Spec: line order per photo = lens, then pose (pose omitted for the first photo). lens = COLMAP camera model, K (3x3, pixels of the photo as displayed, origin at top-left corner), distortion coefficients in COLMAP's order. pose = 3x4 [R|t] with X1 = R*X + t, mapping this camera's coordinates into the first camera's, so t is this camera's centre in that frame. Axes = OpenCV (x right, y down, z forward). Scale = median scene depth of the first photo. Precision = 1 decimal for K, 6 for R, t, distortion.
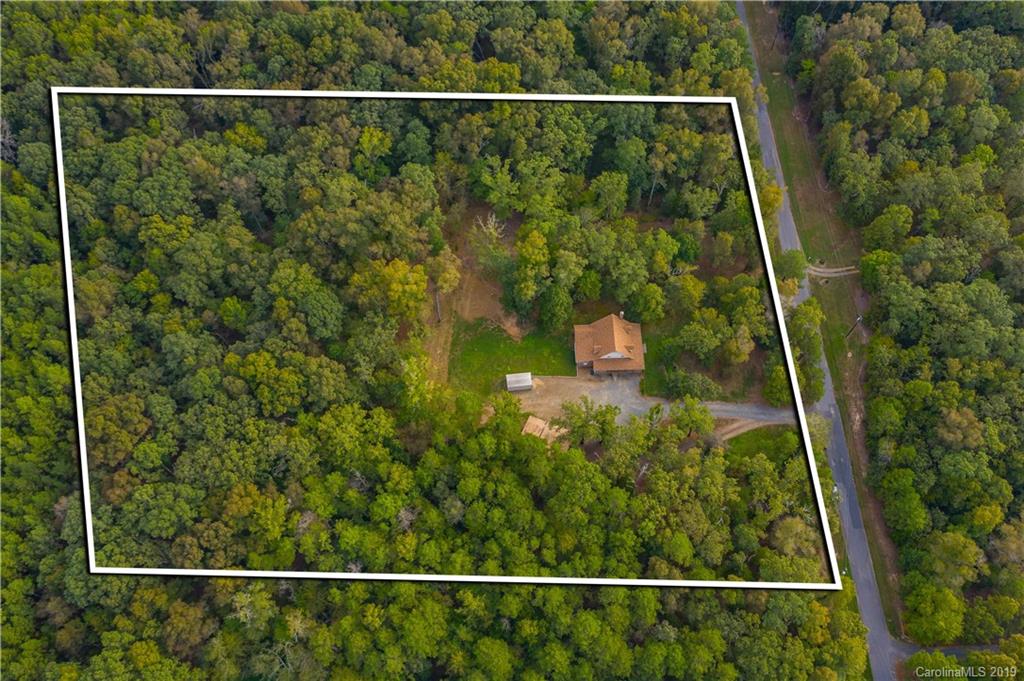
lens RADIAL K [[813.6, 0, 512.0], [0, 813.6, 340.5], [0, 0, 1]] dist [-0.013614, -0.006188]
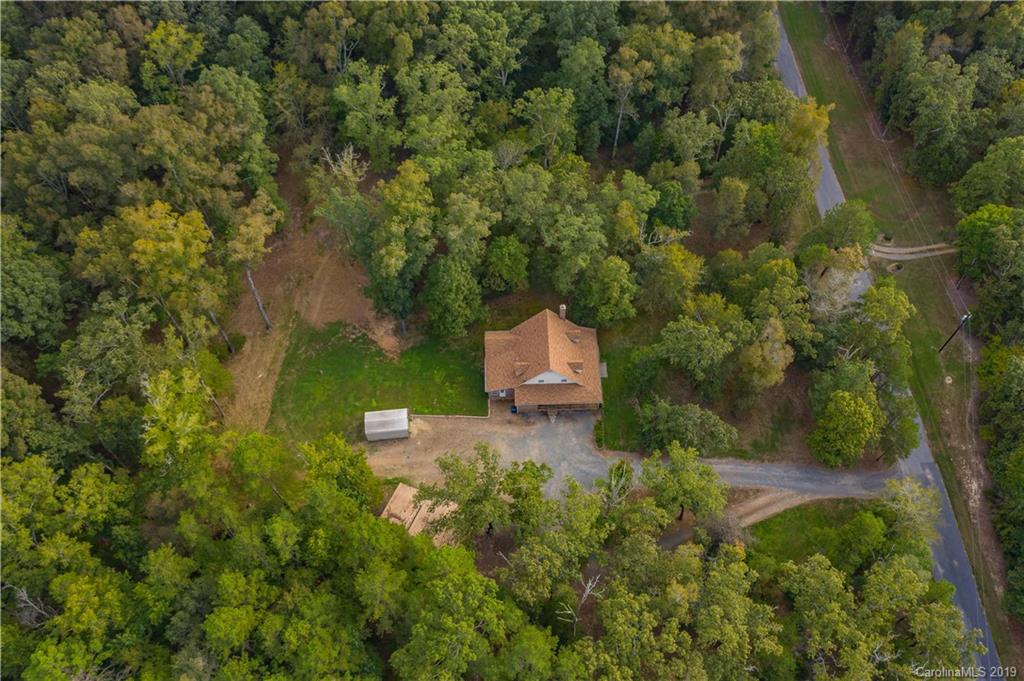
lens RADIAL K [[813.6, 0, 512.0], [0, 813.6, 340.5], [0, 0, 1]] dist [-0.013614, -0.006188]
pose [[0.999997, 0.001274, 0.002282, 0.097696], [-0.001048, 0.995344, -0.096385, 0.047340], [-0.002395, 0.096383, 0.995341, 0.418852]]
